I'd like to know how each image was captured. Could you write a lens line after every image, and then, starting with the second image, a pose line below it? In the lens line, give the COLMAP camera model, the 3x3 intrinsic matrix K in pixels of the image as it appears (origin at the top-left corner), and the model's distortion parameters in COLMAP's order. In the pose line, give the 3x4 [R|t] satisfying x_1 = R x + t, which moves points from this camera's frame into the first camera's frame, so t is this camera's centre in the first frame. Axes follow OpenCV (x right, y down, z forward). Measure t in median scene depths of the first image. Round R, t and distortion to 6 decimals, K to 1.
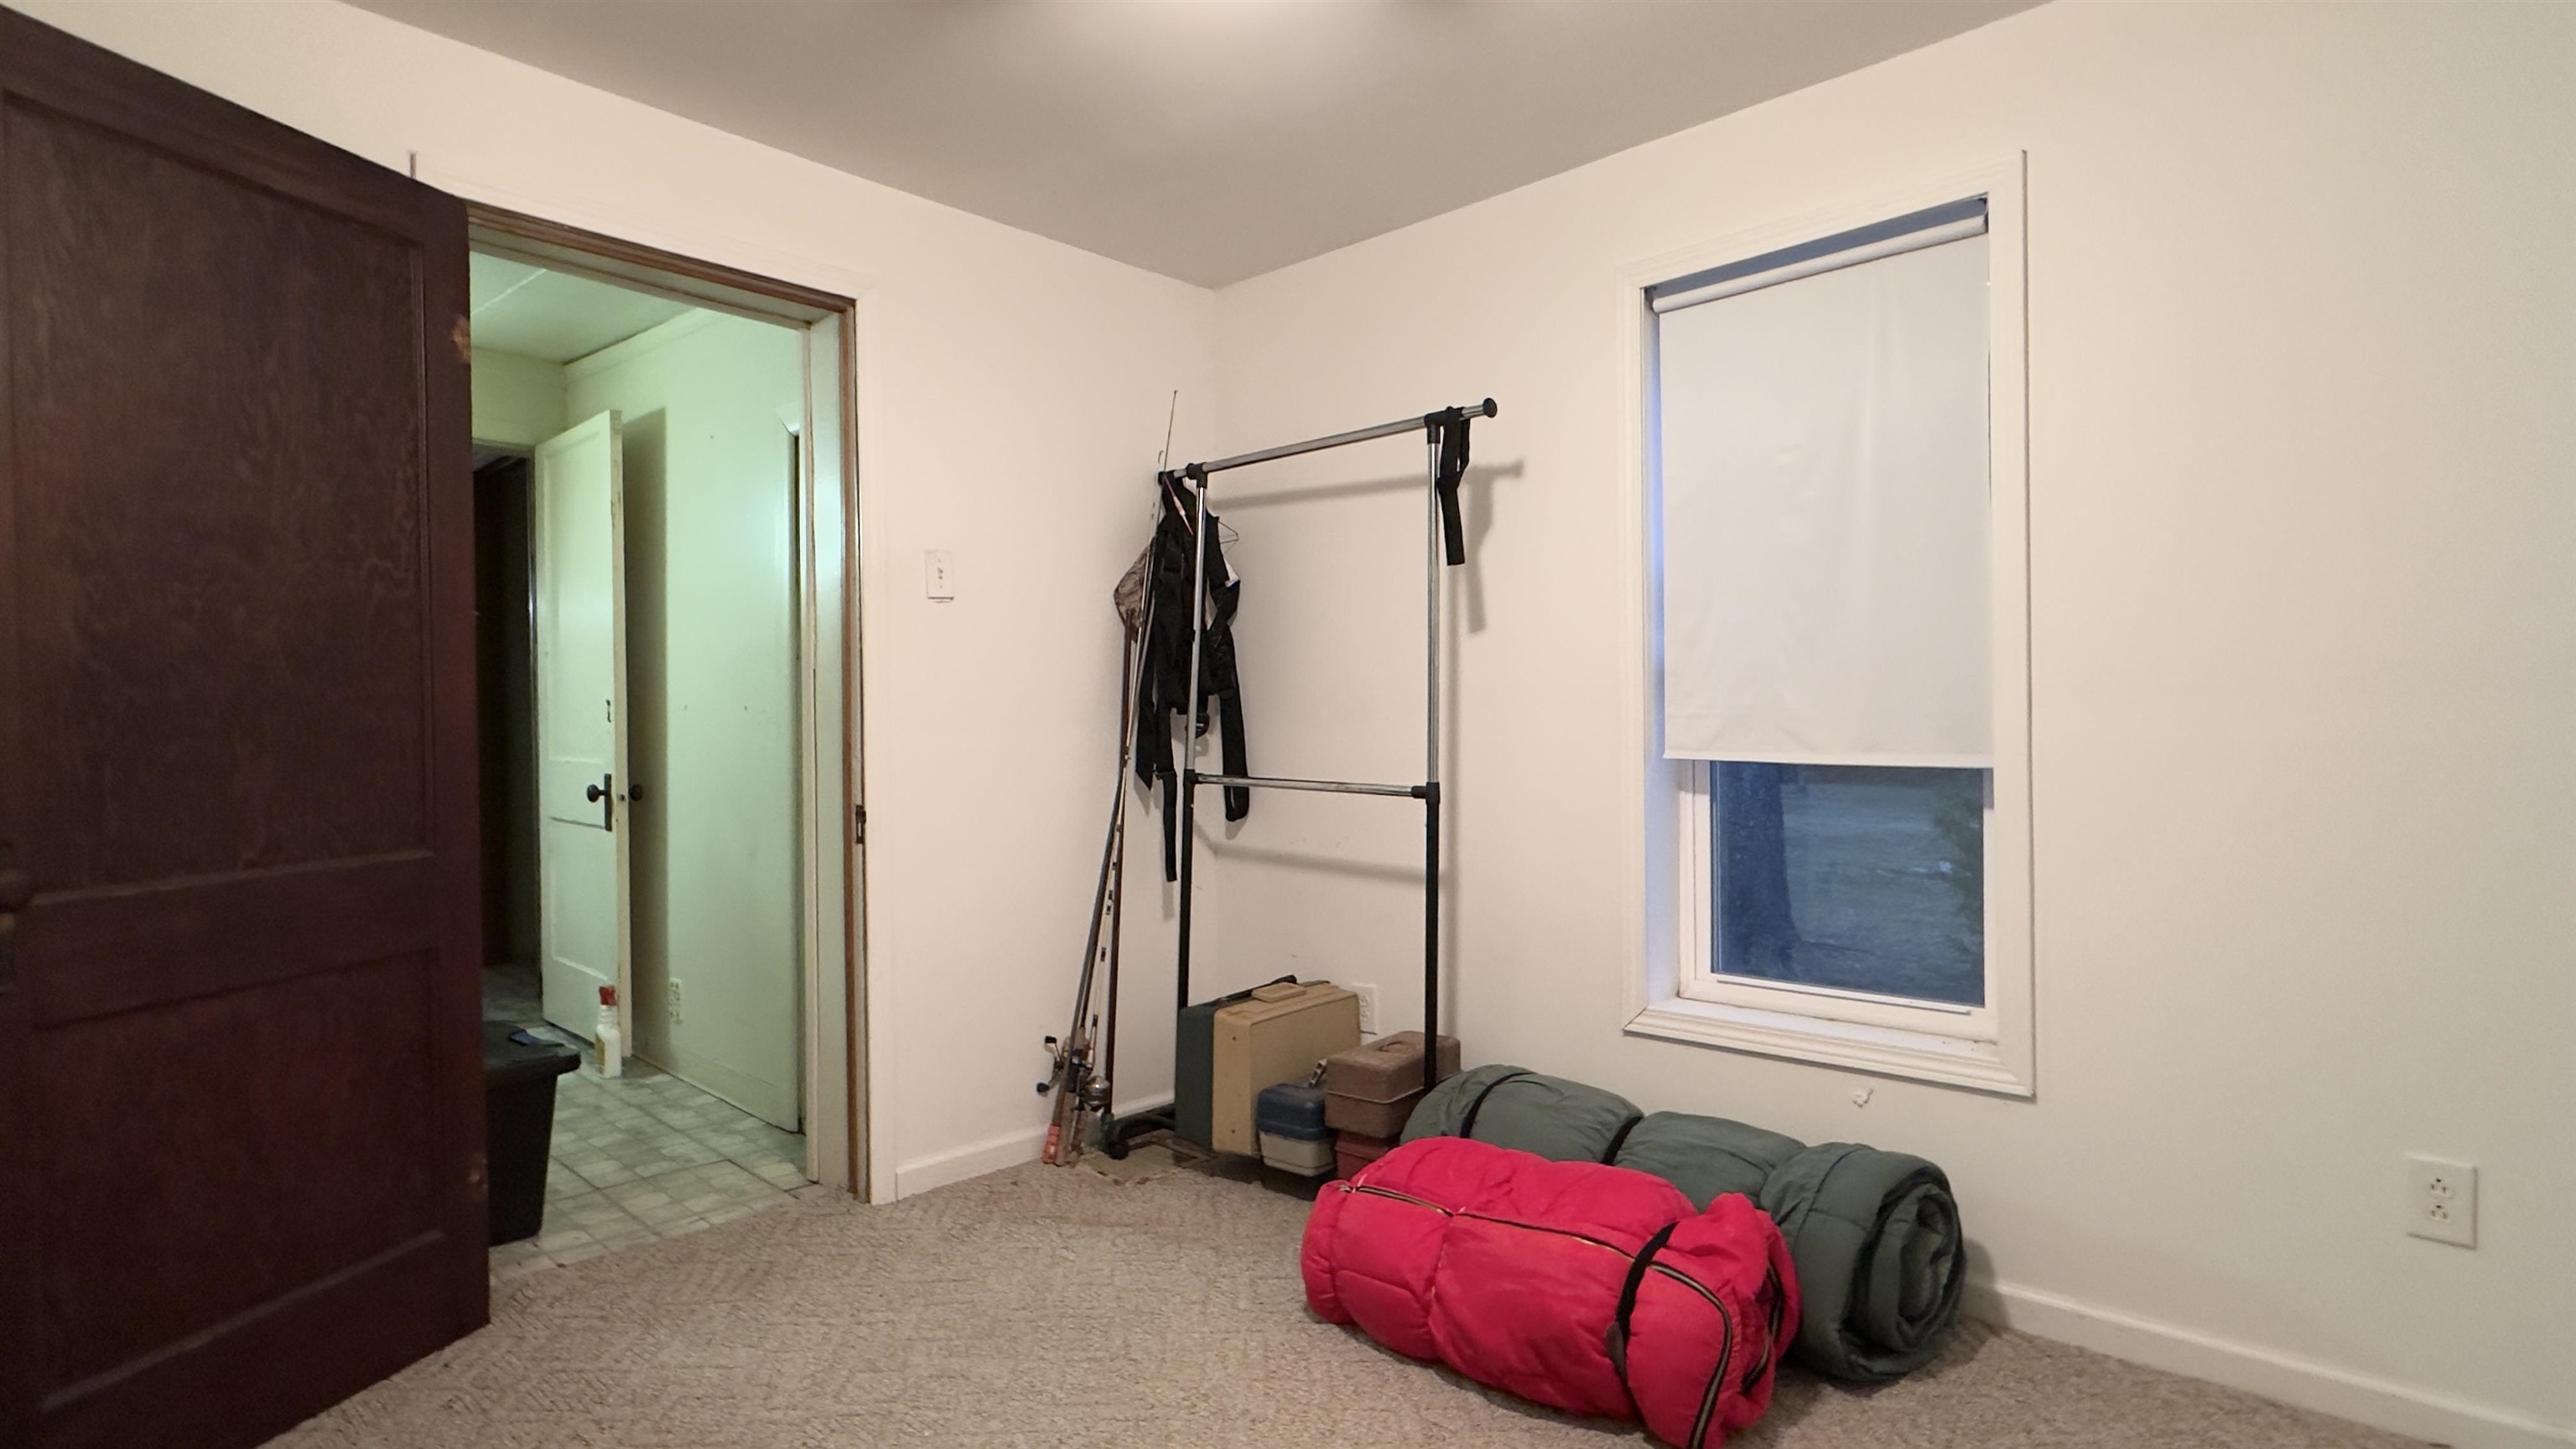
lens RADIAL K [[1326.0, 0, 1287.6], [0, 1326.0, 724.2], [0, 0, 1]] dist [-0.003819, 0.002512]
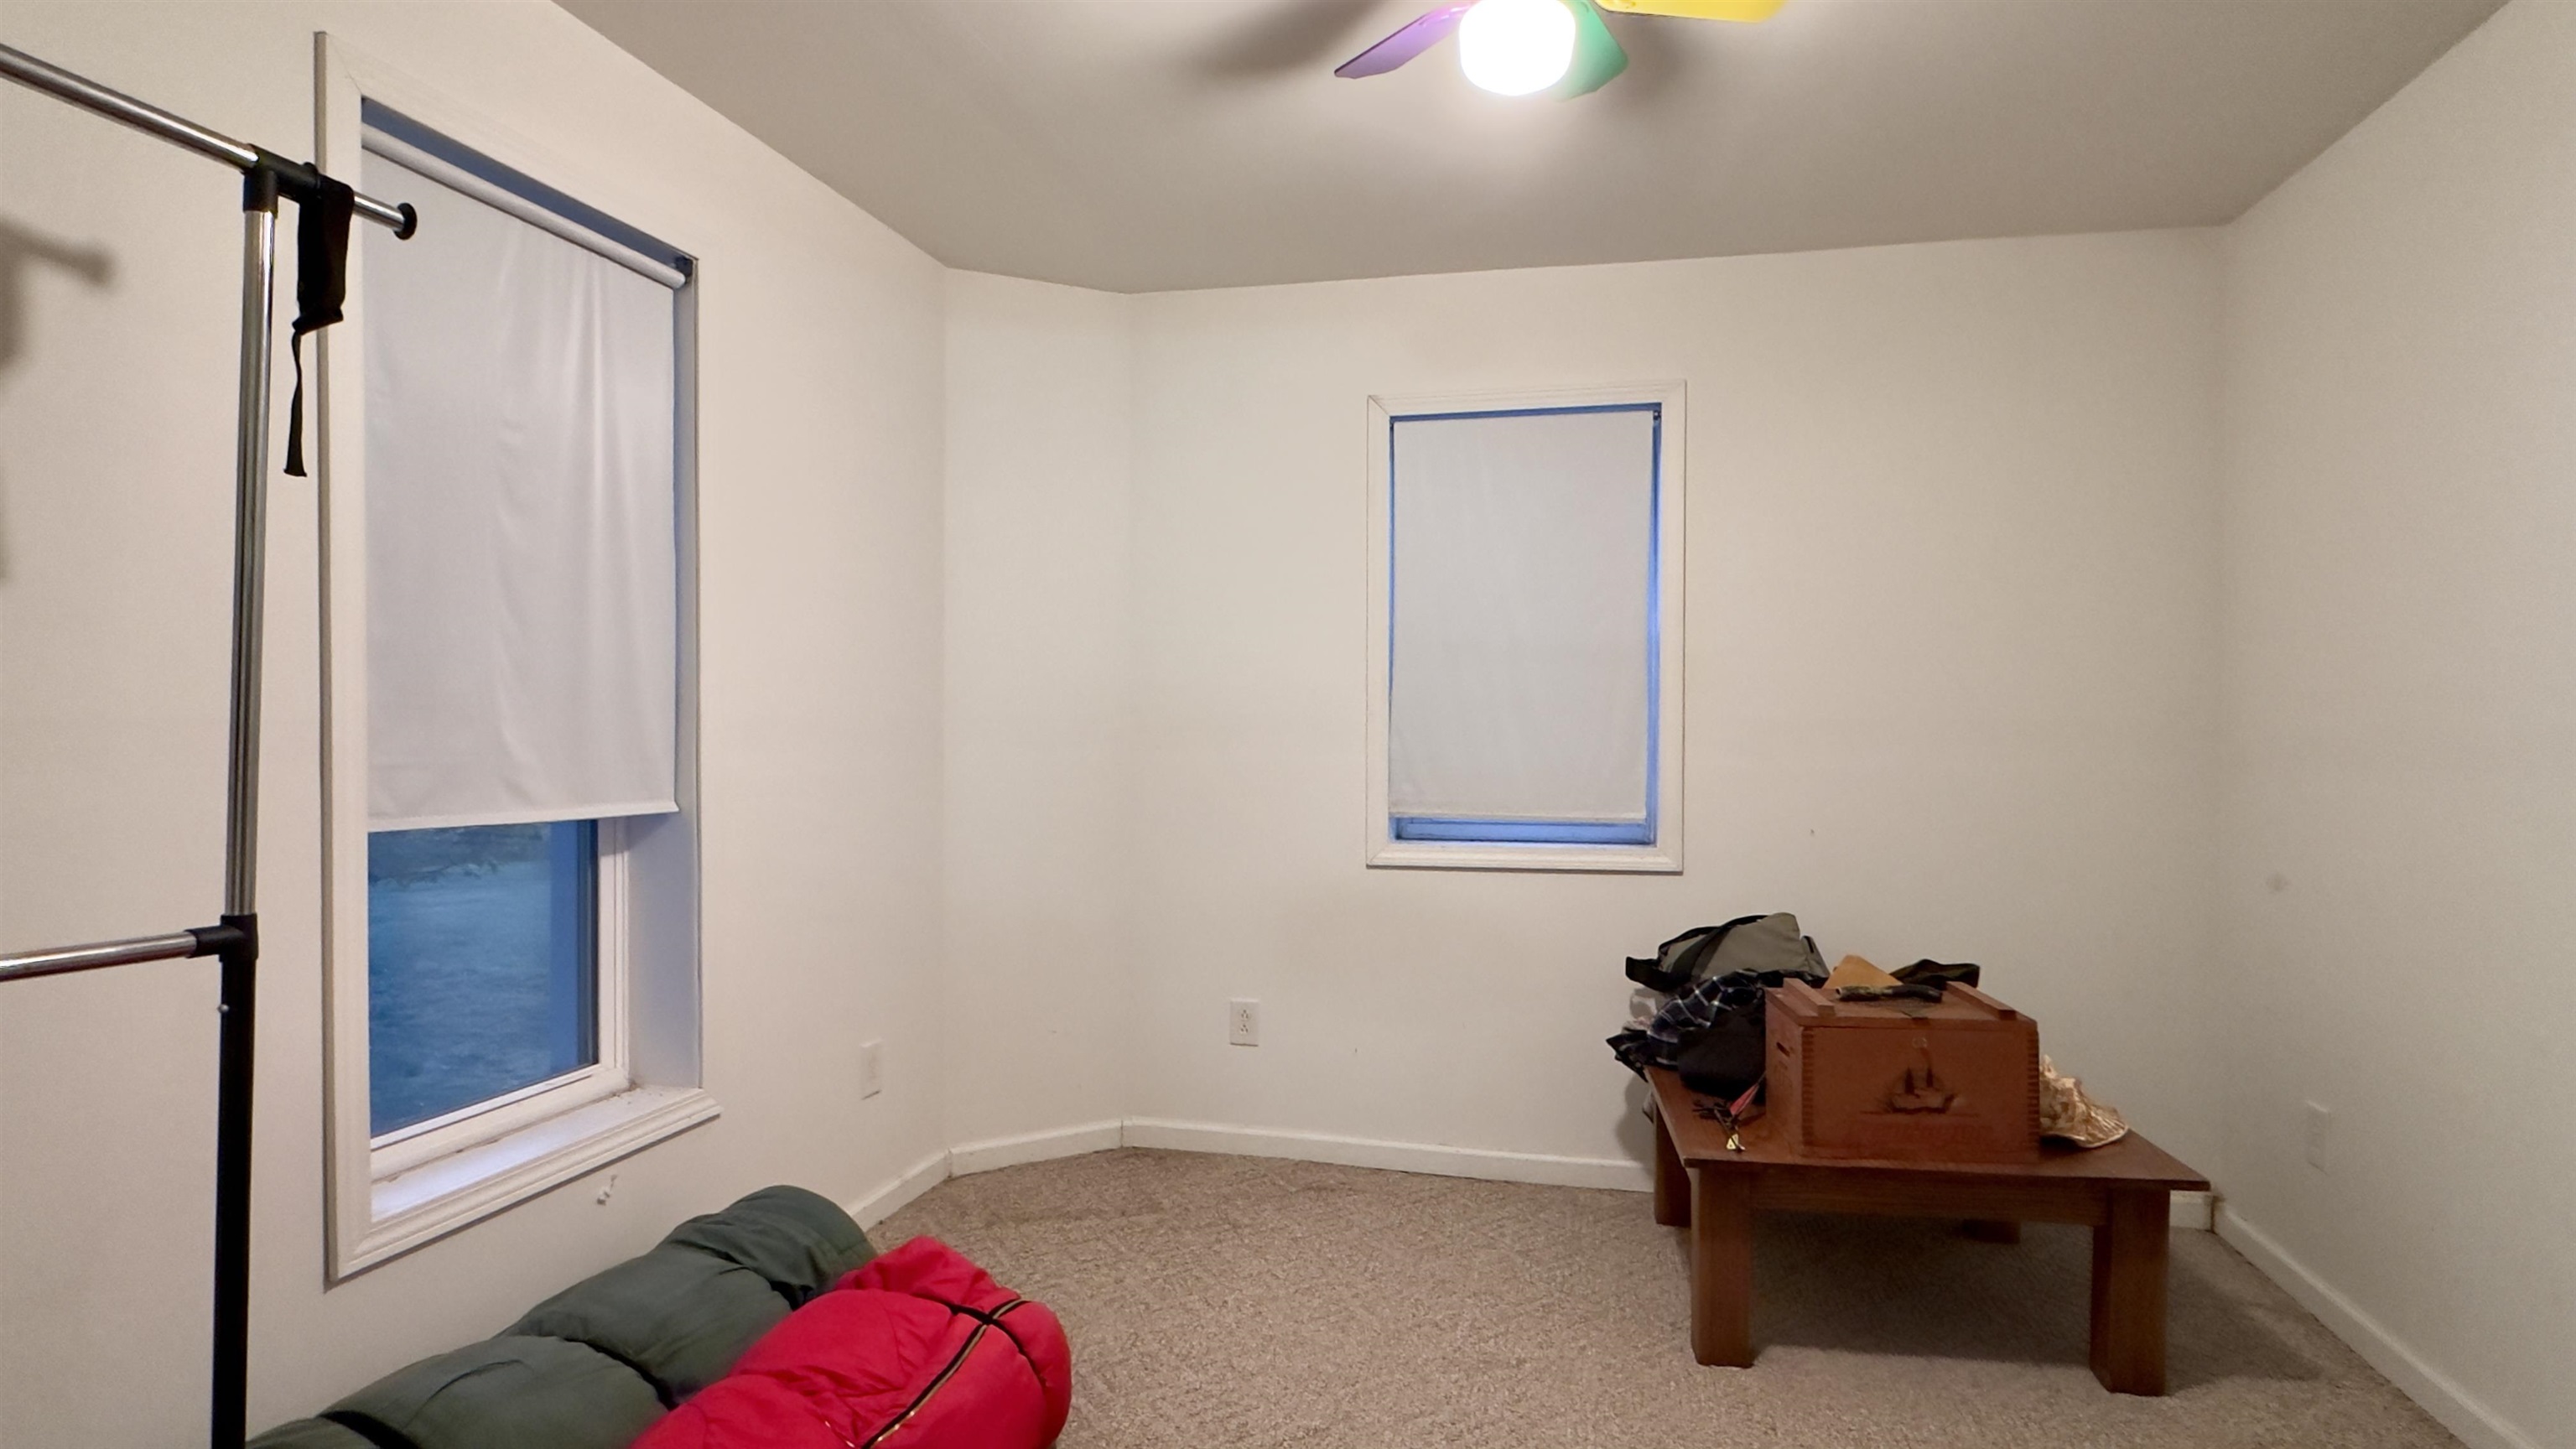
lens RADIAL K [[1326.0, 0, 1289.4], [0, 1326.0, 727.4], [0, 0, 1]] dist [-0.003819, 0.002512]
pose [[-0.495562, 0.008823, 0.868528, -0.477807], [0.006603, 0.999958, -0.006391, -0.016076], [-0.868547, 0.002568, -0.495600, 0.903491]]
